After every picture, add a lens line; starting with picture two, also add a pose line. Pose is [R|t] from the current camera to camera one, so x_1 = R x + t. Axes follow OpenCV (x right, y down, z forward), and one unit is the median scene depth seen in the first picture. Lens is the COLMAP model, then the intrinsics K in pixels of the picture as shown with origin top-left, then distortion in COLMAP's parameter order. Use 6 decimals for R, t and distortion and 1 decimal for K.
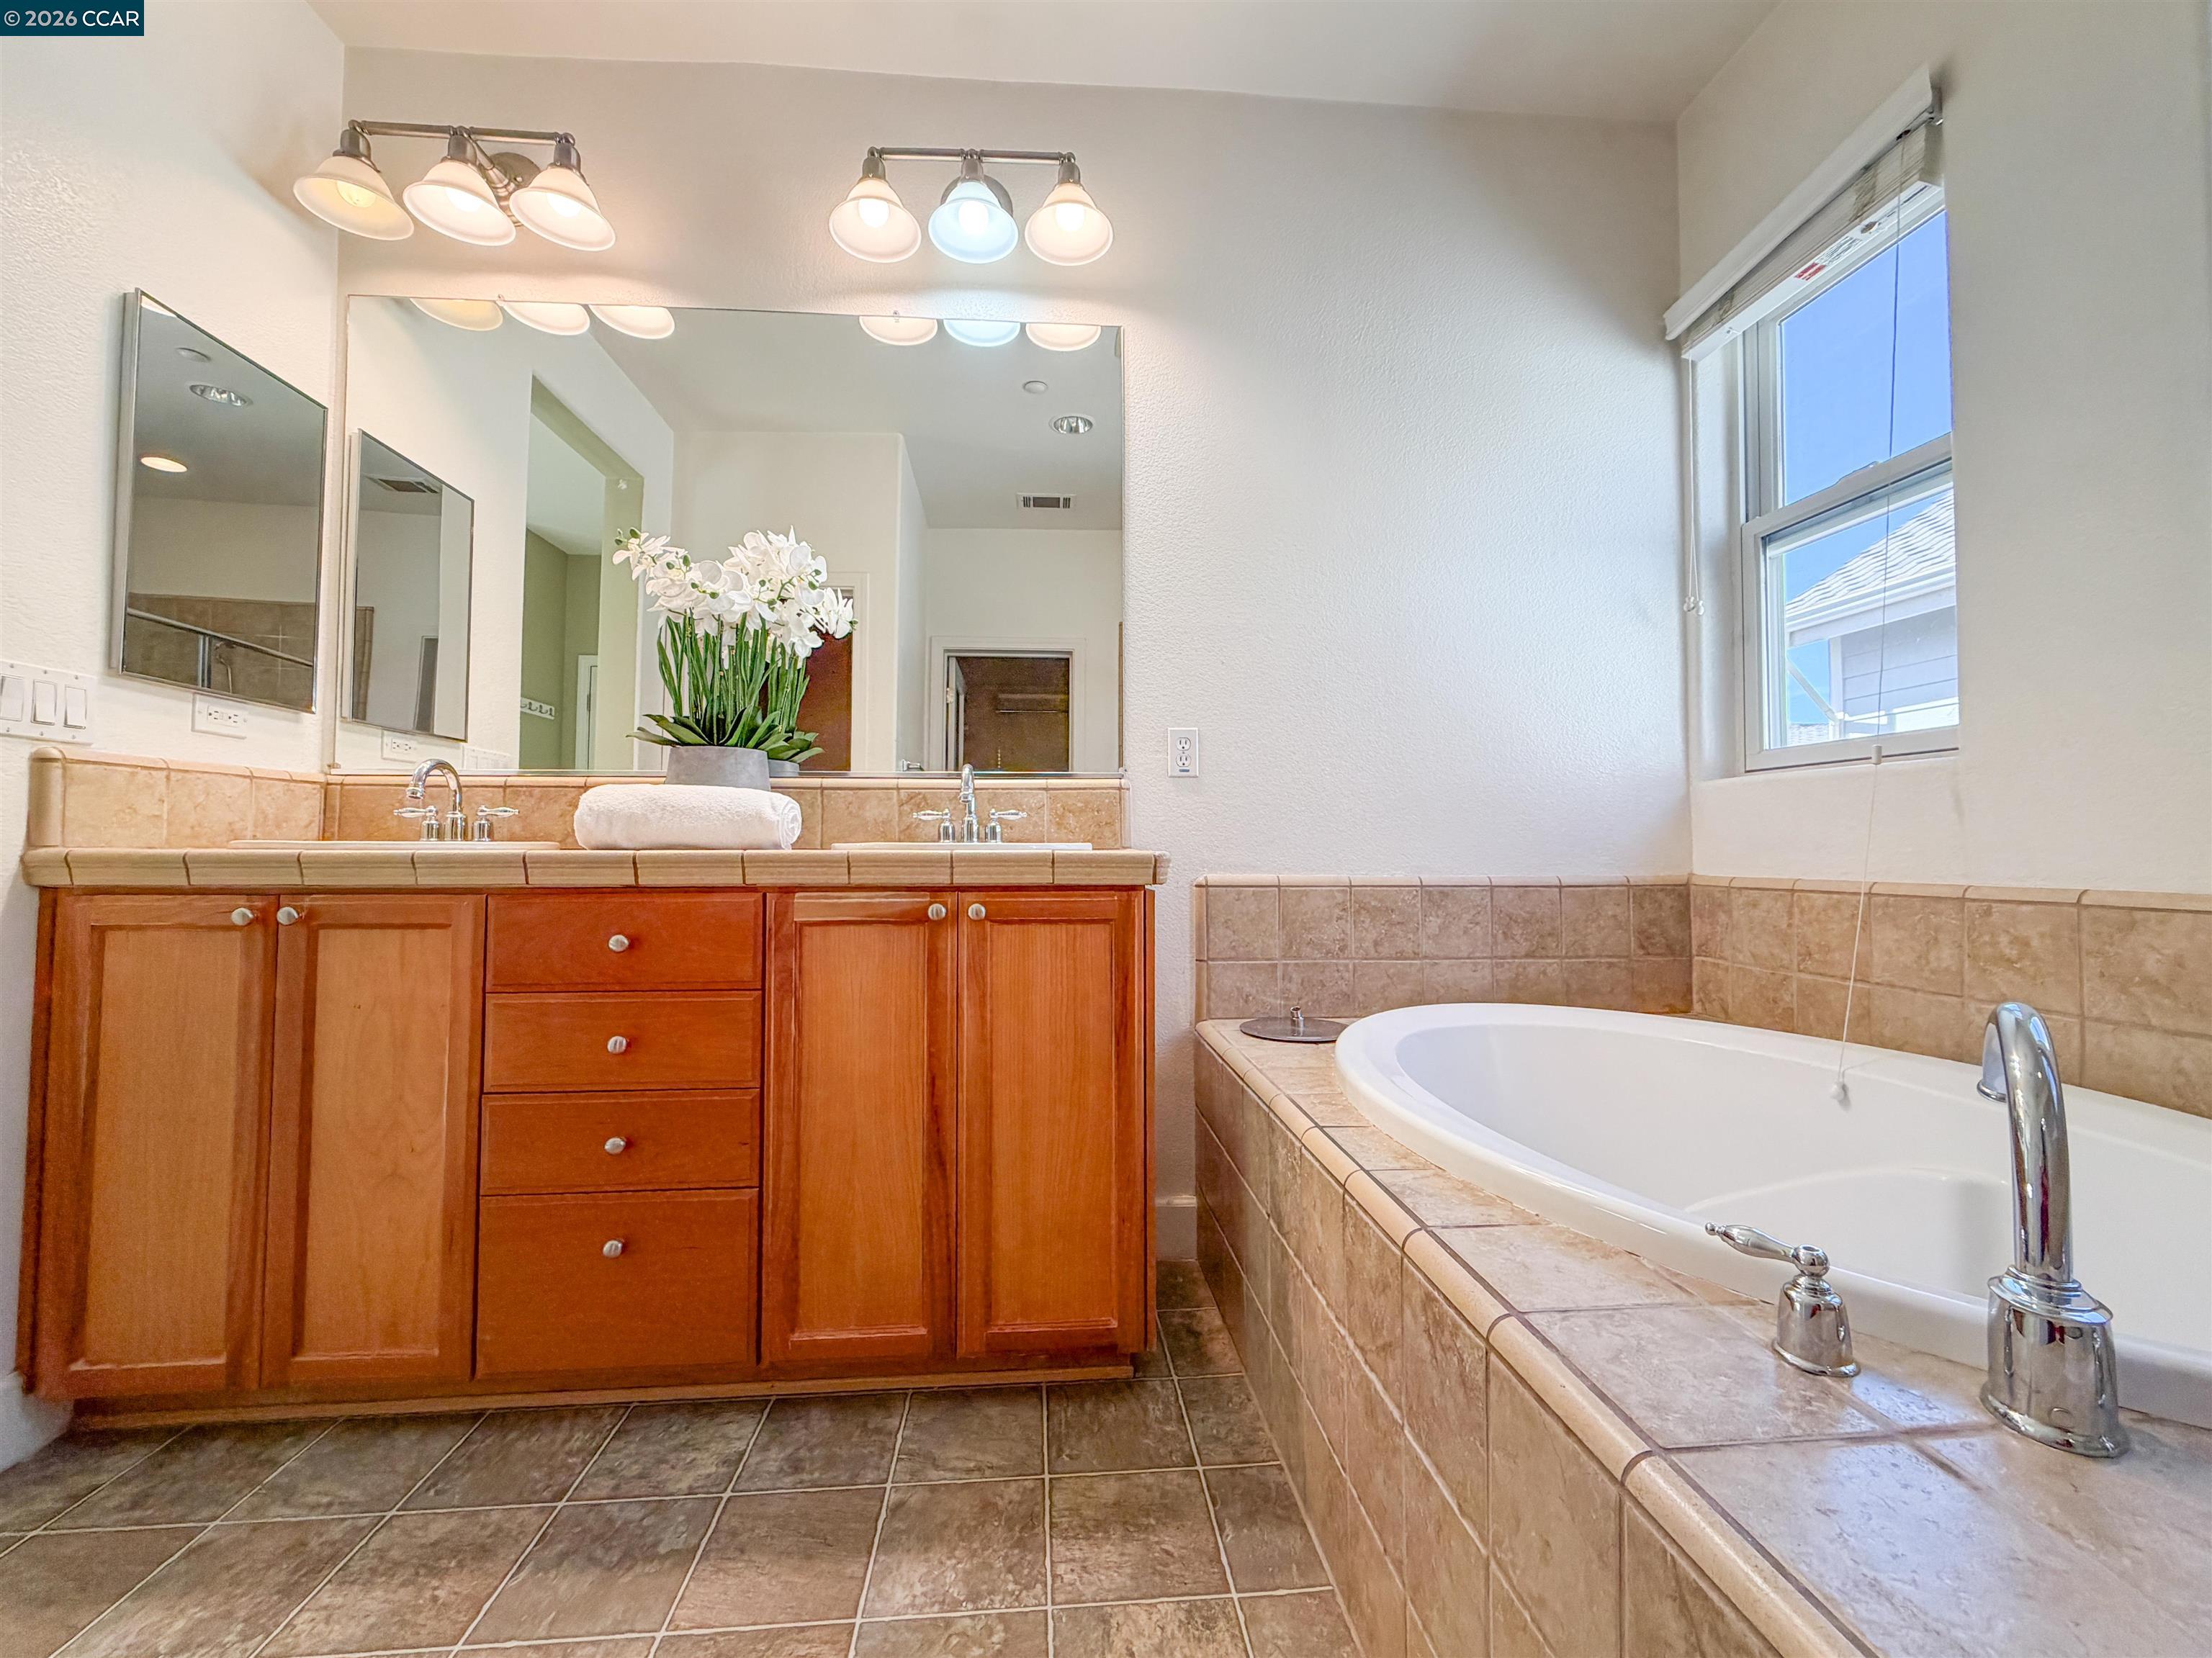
lens RADIAL K [[885.3, 0, 1099.8], [0, 885.3, 822.5], [0, 0, 1]] dist [0.002035, 0.000359]
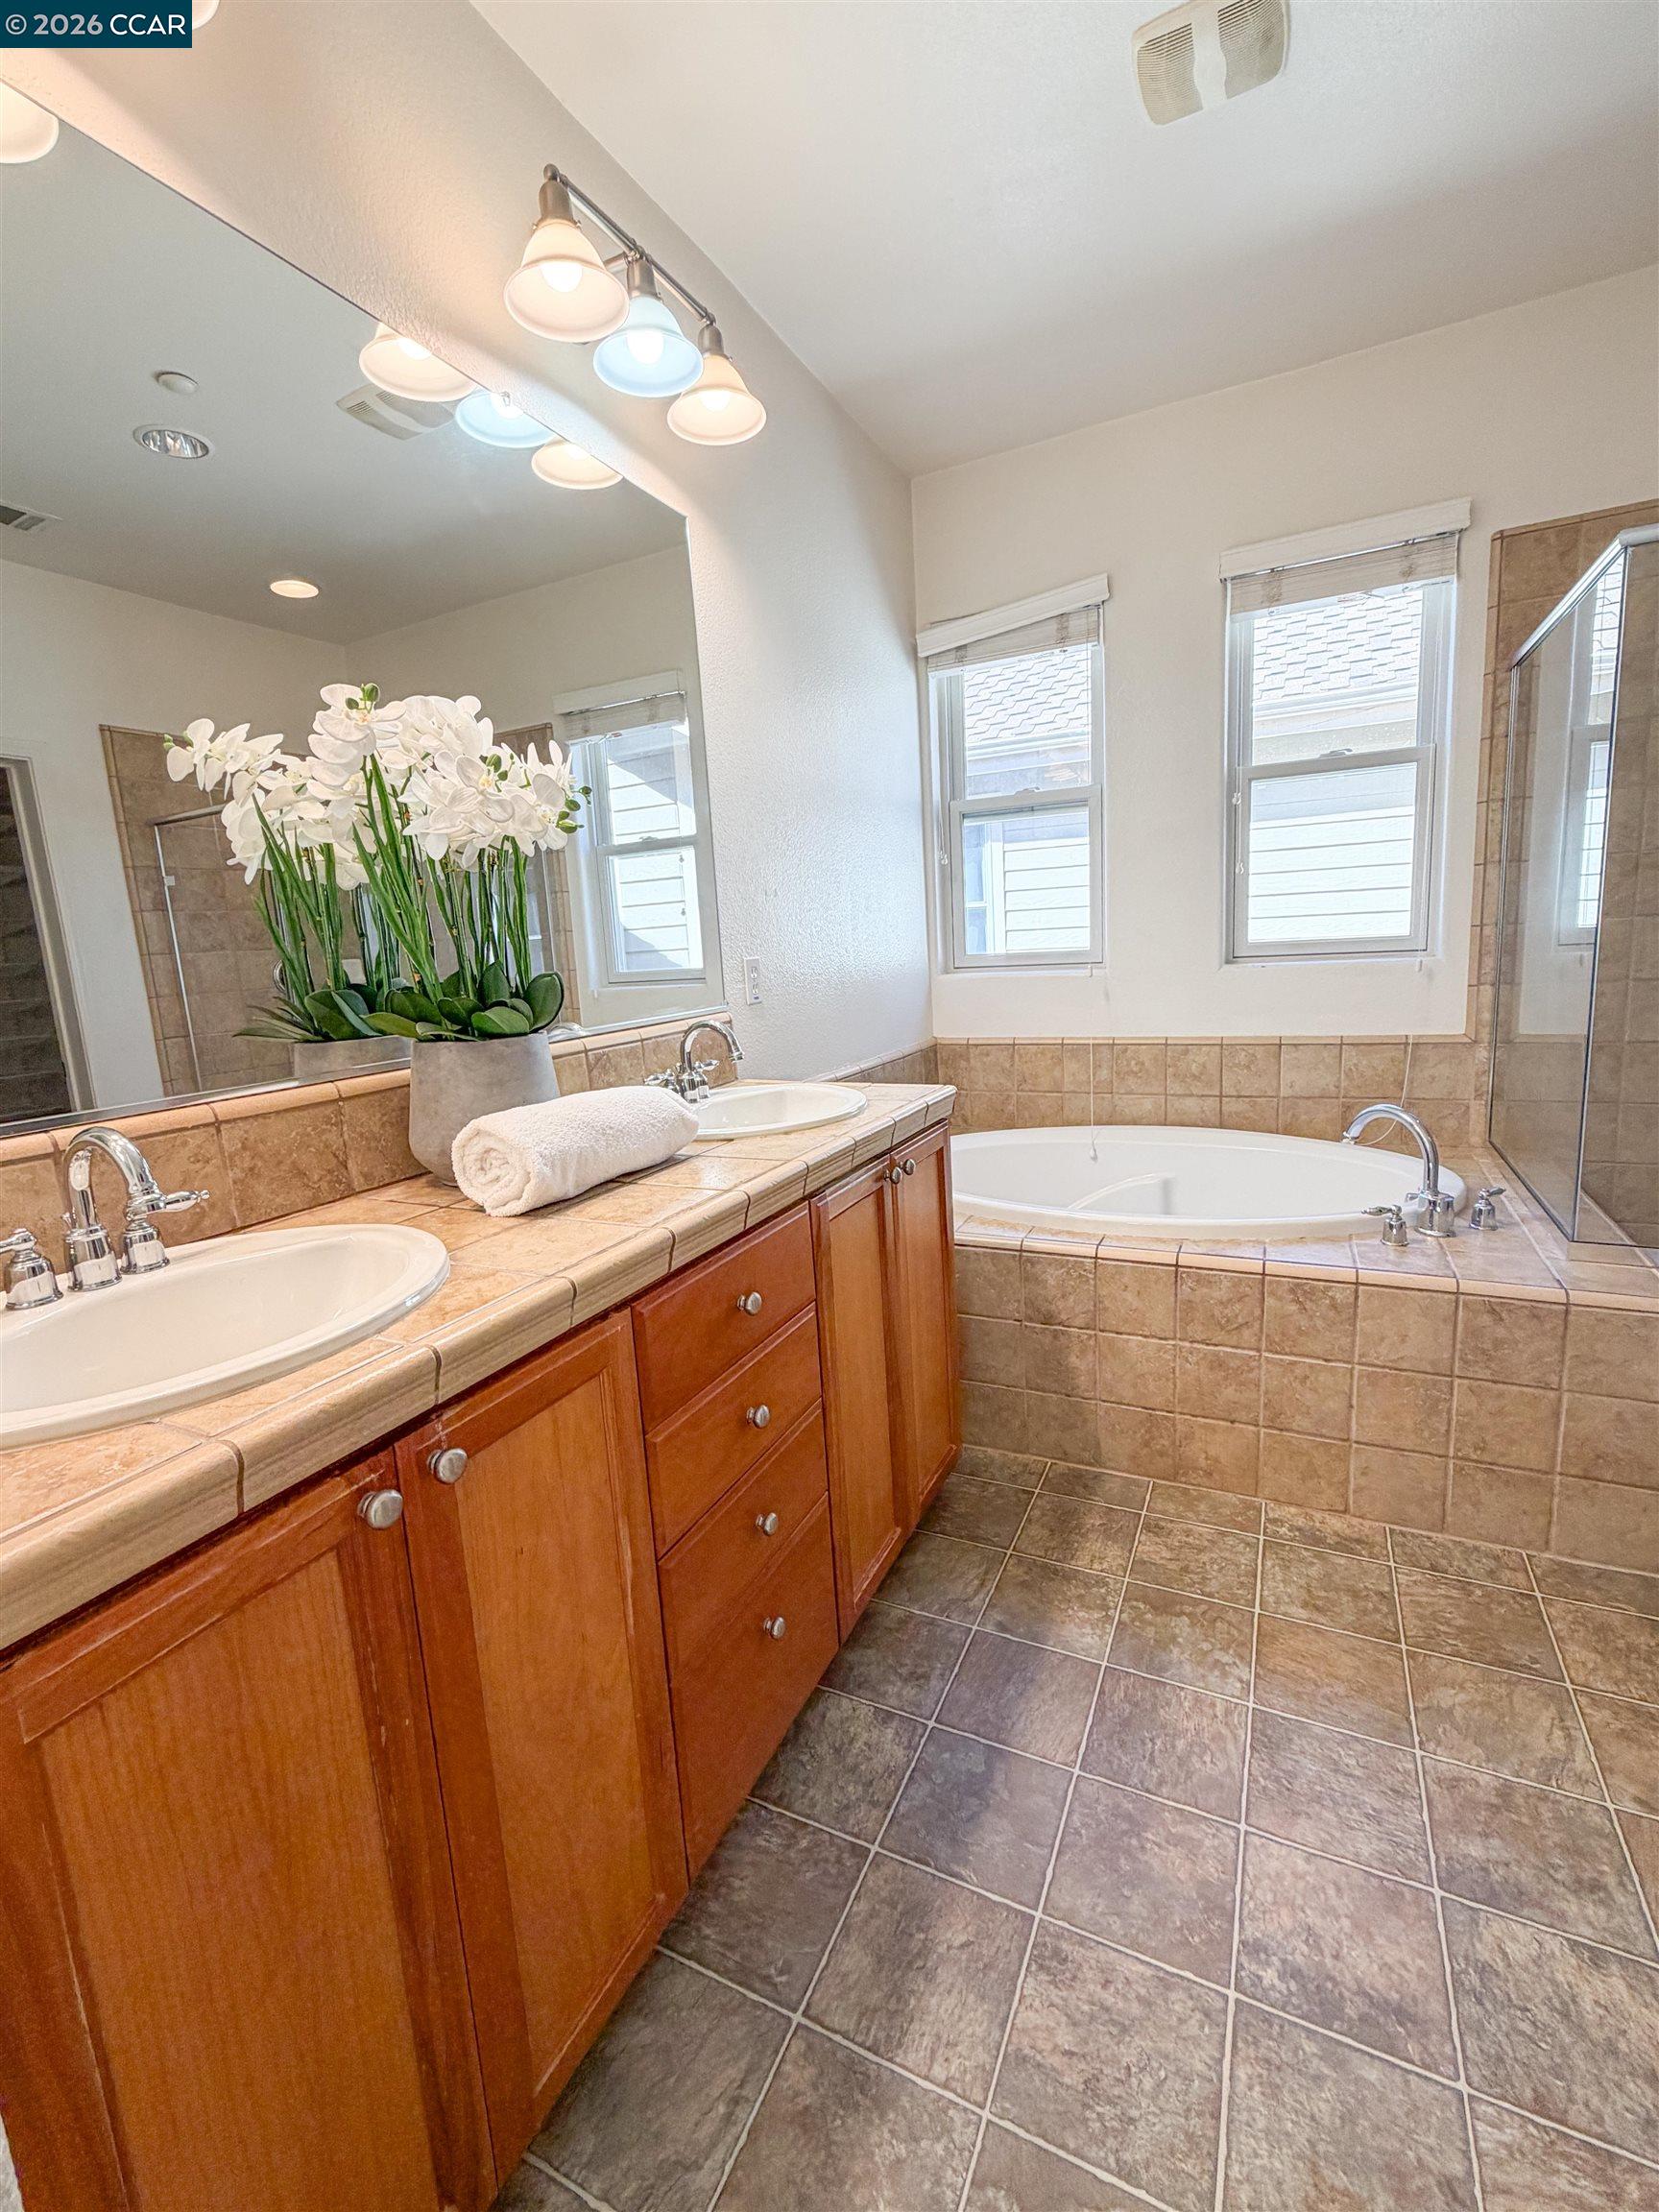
lens RADIAL K [[936.6, 0, 831.3], [0, 936.6, 1095.2], [0, 0, 1]] dist [-0.001538, 0.000242]
pose [[0.510411, -0.169079, 0.843144, -1.357248], [0.030127, 0.983394, 0.178965, -0.234833], [-0.859402, -0.065944, 0.507029, 0.570642]]
